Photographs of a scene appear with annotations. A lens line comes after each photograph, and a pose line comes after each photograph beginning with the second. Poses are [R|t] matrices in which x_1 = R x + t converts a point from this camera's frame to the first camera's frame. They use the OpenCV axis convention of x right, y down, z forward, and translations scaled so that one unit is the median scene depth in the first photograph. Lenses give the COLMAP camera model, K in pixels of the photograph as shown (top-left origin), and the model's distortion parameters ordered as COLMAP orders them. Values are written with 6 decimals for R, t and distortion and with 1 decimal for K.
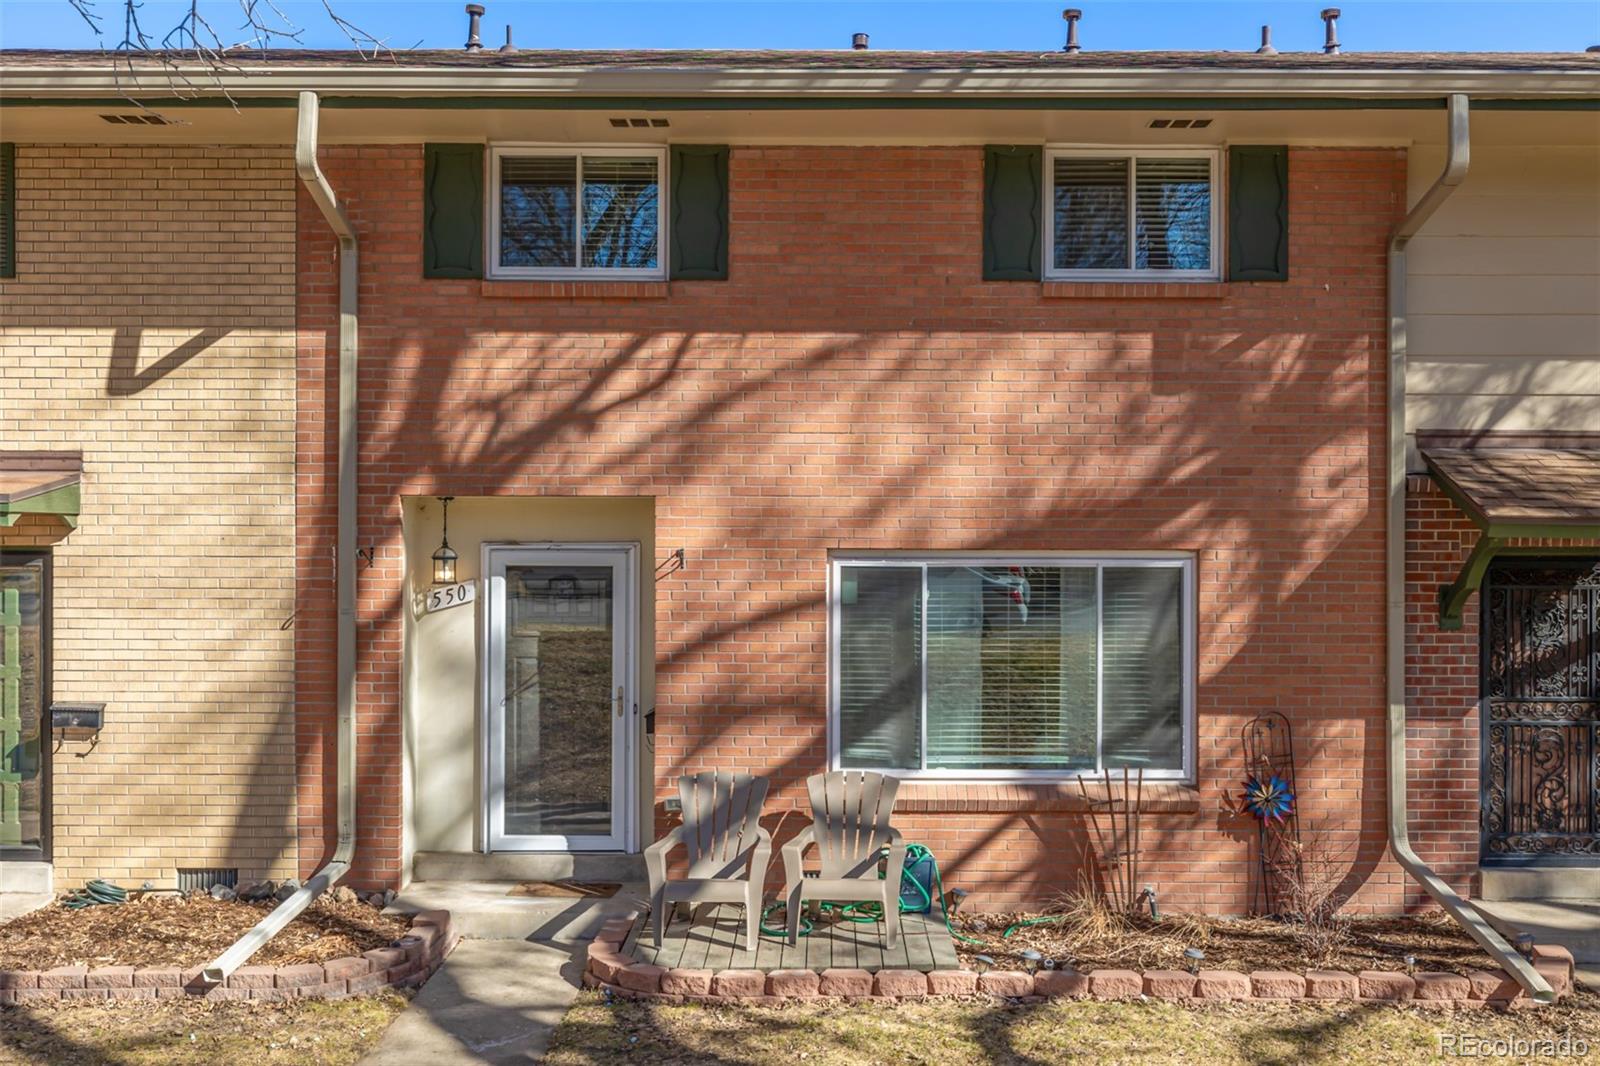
lens RADIAL K [[1598.7, 0, 800.0], [0, 1598.7, 533.0], [0, 0, 1]] dist [0.002777, -0.000809]
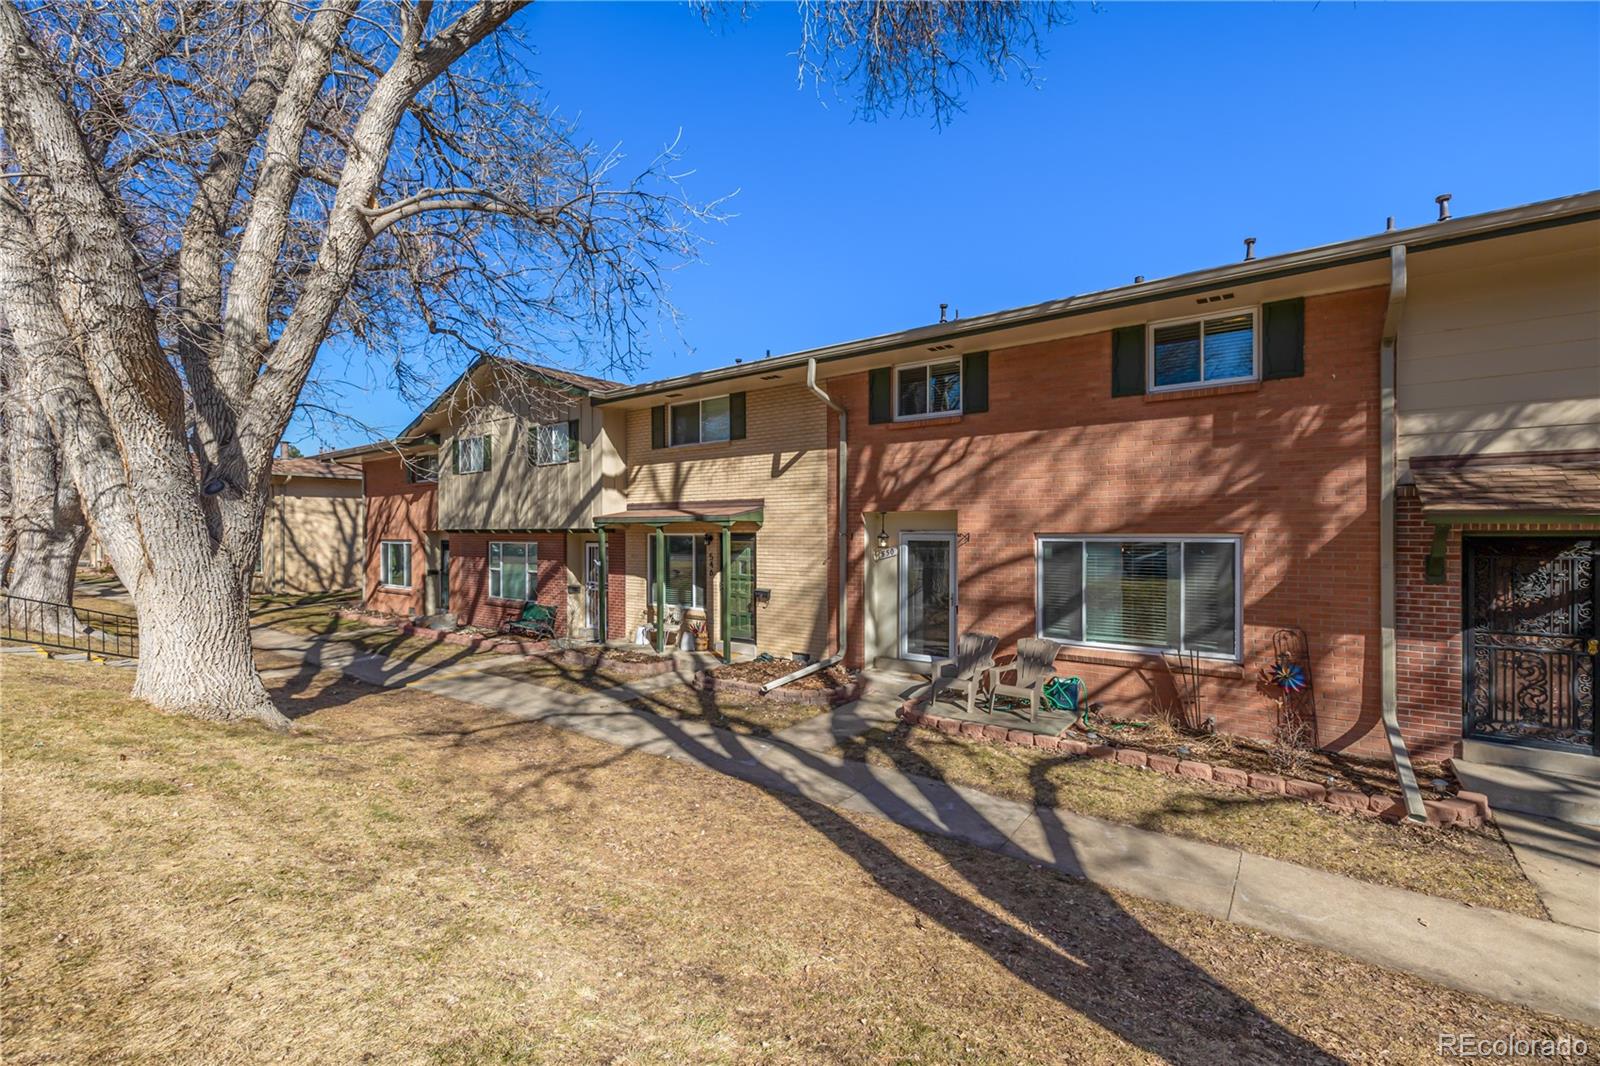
lens RADIAL K [[692.8, 0, 799.9], [0, 692.8, 529.4], [0, 0, 1]] dist [-0.000541, -0.000131]
pose [[0.788457, -0.005578, -0.615064, 0.334955], [0.003220, 0.999983, -0.004940, 0.009082], [0.615081, 0.001915, 0.788461, 0.083591]]
